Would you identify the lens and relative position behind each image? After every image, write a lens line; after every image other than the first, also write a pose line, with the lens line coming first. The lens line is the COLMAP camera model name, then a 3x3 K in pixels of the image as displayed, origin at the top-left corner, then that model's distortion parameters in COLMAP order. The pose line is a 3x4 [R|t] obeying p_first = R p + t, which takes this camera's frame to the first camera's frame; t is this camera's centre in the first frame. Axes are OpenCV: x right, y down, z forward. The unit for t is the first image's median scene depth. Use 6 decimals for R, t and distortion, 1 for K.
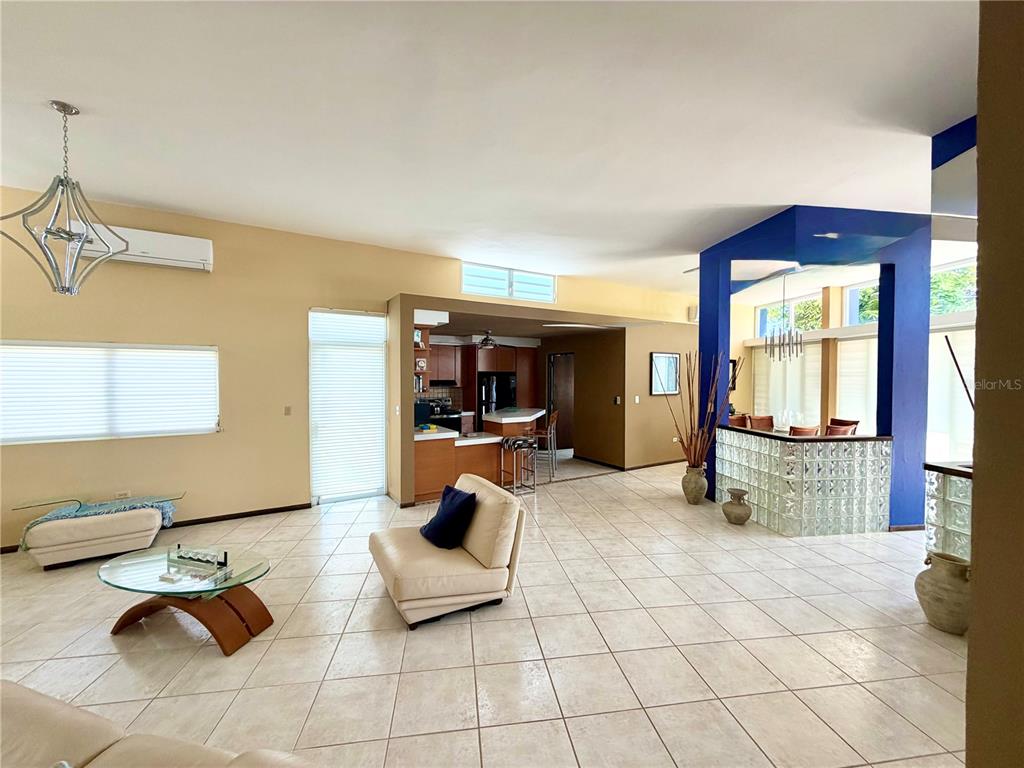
lens RADIAL K [[404.0, 0, 508.9], [0, 404.0, 381.5], [0, 0, 1]] dist [-0.000438, 0.000043]
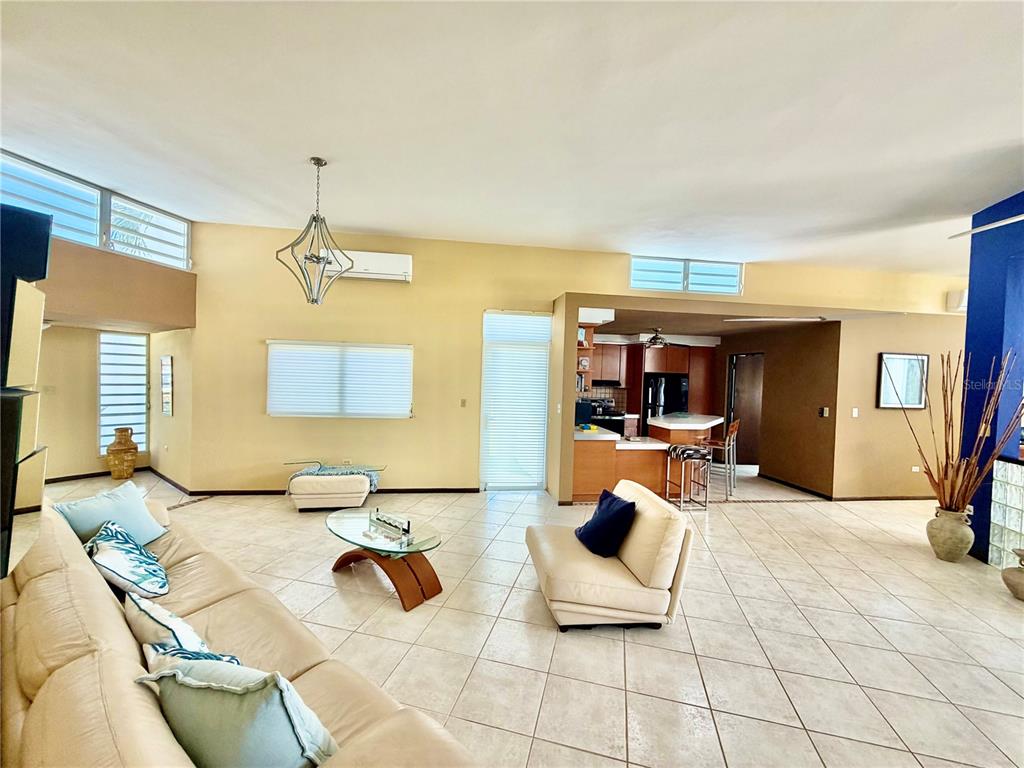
lens RADIAL K [[401.2, 0, 512.0], [0, 401.2, 384.0], [0, 0, 1]] dist [-0.000369, -0.000006]
pose [[0.921393, 0.035245, -0.387031, 0.003081], [-0.033131, 0.999377, 0.012136, 0.003005], [0.387217, 0.001641, 0.921987, 0.036119]]
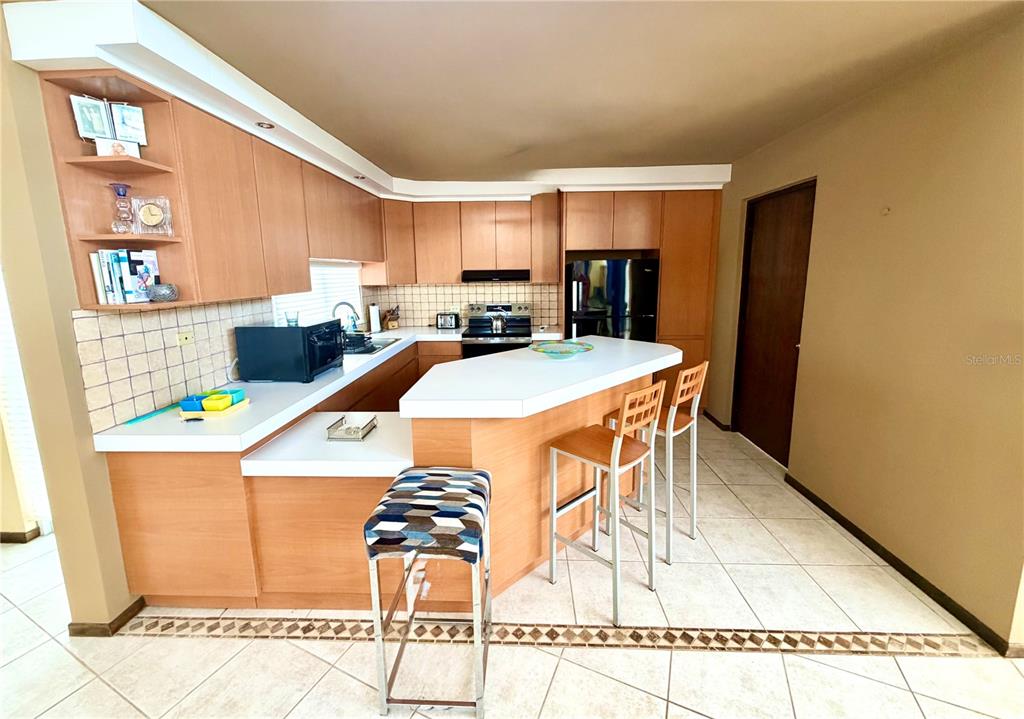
lens RADIAL K [[399.1, 0, 511.9], [0, 399.1, 335.8], [0, 0, 1]] dist [-0.000539, -0.000032]
pose [[0.847455, 0.068722, -0.526400, 0.246516], [0.007756, 0.989877, 0.141715, 0.014798], [0.530811, -0.124180, 0.838343, 1.075243]]
